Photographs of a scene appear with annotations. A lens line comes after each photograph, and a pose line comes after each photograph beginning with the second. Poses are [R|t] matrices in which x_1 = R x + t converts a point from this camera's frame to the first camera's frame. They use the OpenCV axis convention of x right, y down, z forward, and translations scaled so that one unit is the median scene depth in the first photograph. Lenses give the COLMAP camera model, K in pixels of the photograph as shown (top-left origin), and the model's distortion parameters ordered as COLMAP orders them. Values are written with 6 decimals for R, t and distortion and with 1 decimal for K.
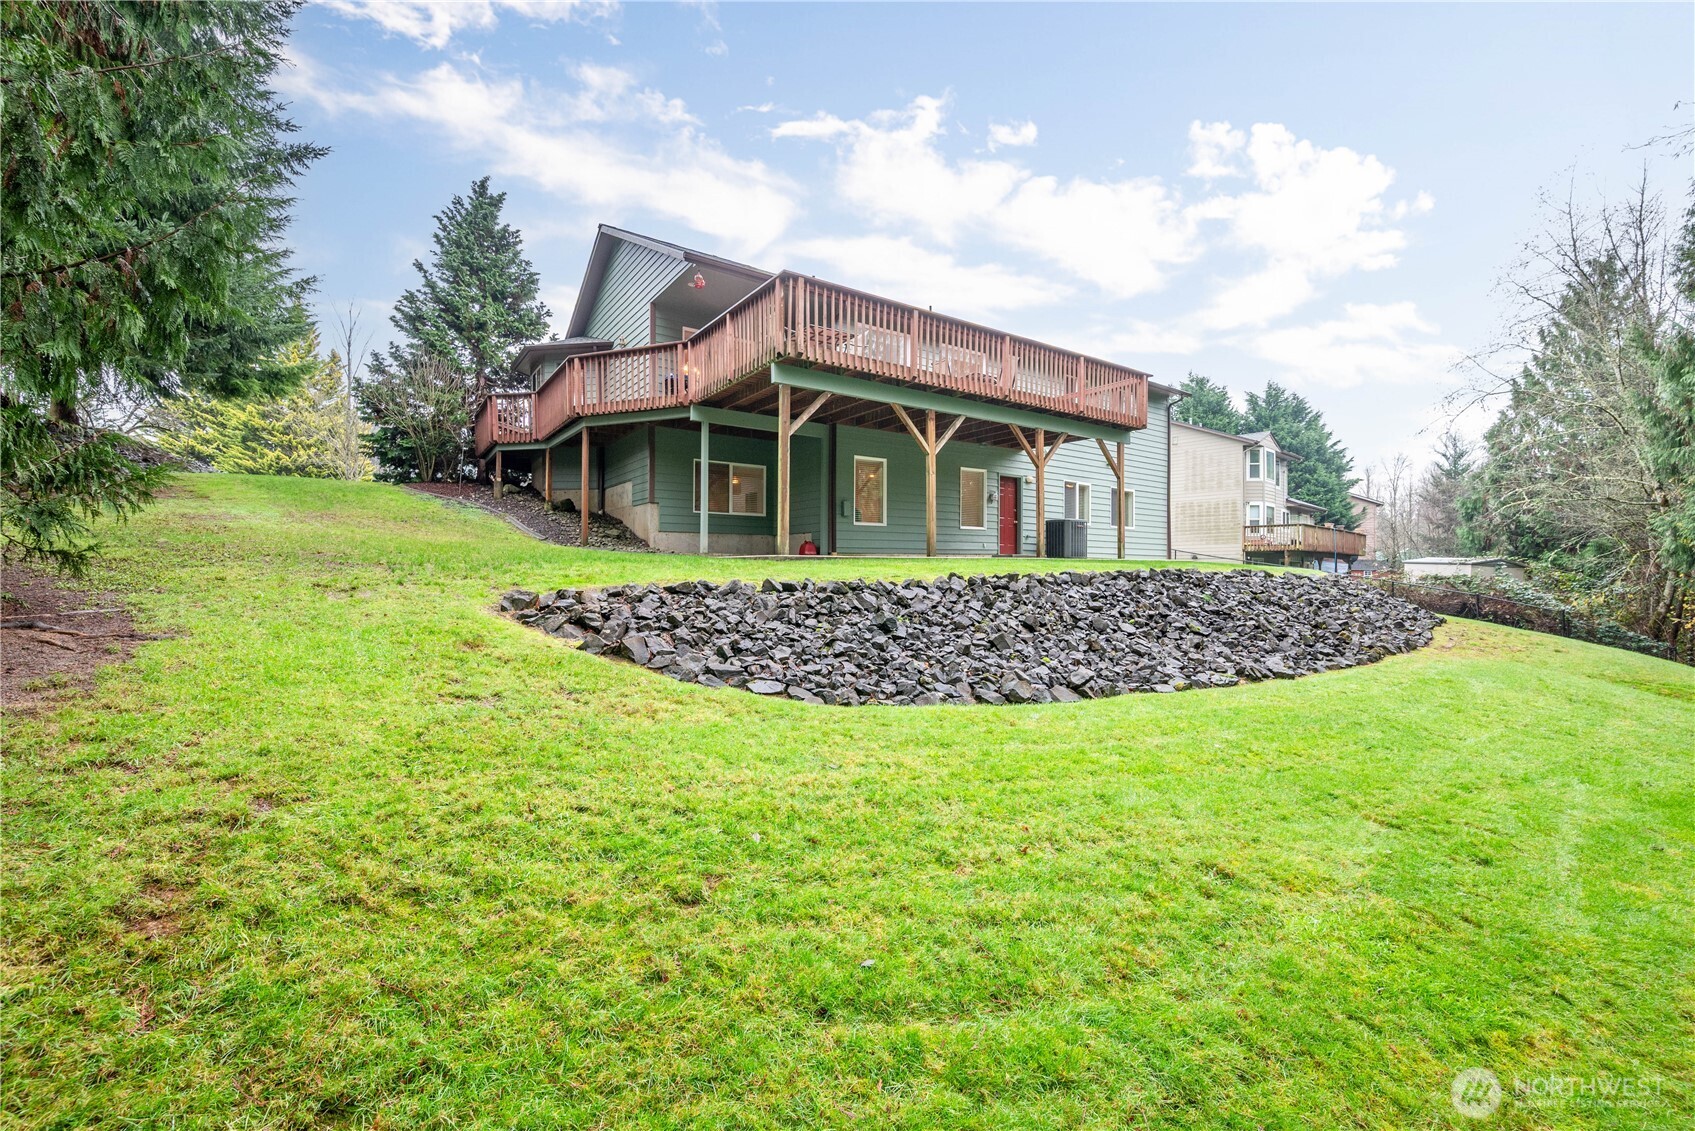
lens RADIAL K [[689.6, 0, 847.5], [0, 689.6, 565.5], [0, 0, 1]] dist [-0.001922, -0.000291]
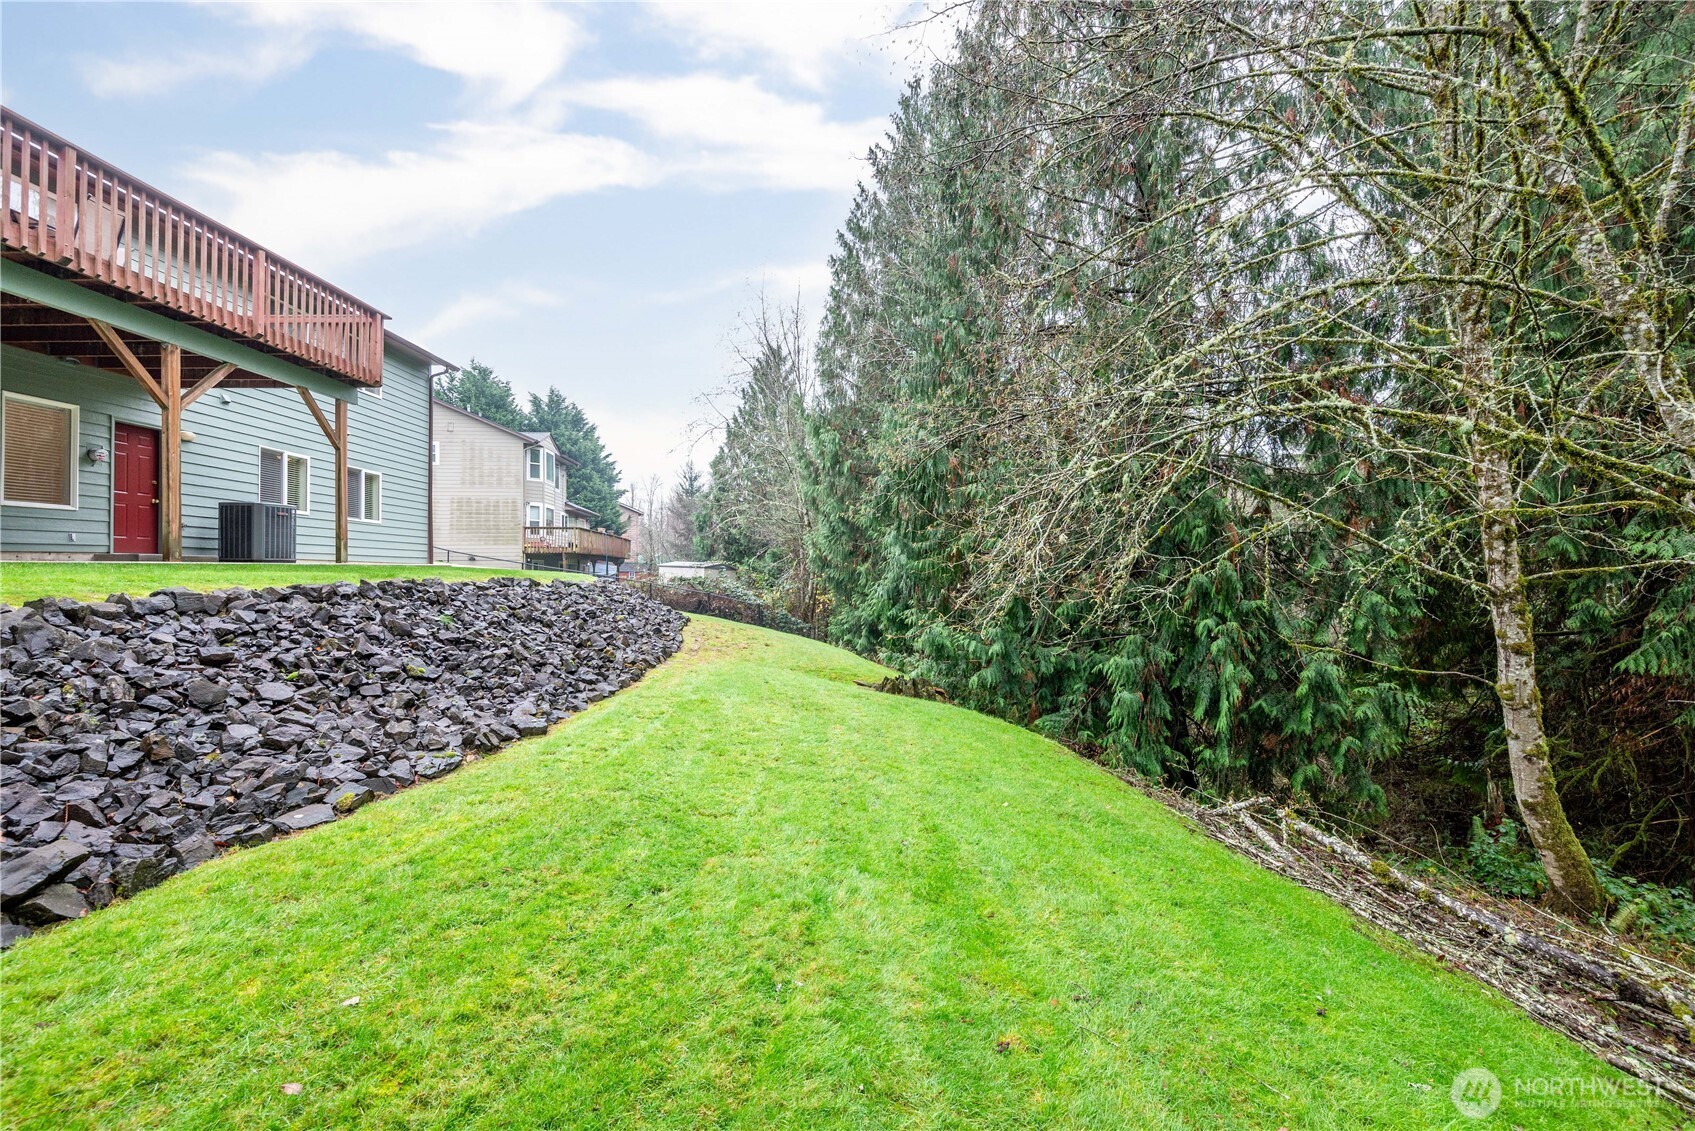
lens RADIAL K [[689.6, 0, 847.5], [0, 689.6, 565.5], [0, 0, 1]] dist [-0.001922, -0.000291]
pose [[0.581783, 0.002489, 0.813340, 0.118974], [-0.002617, 0.999996, -0.001188, -0.007412], [-0.813340, -0.001437, 0.581787, 0.156131]]
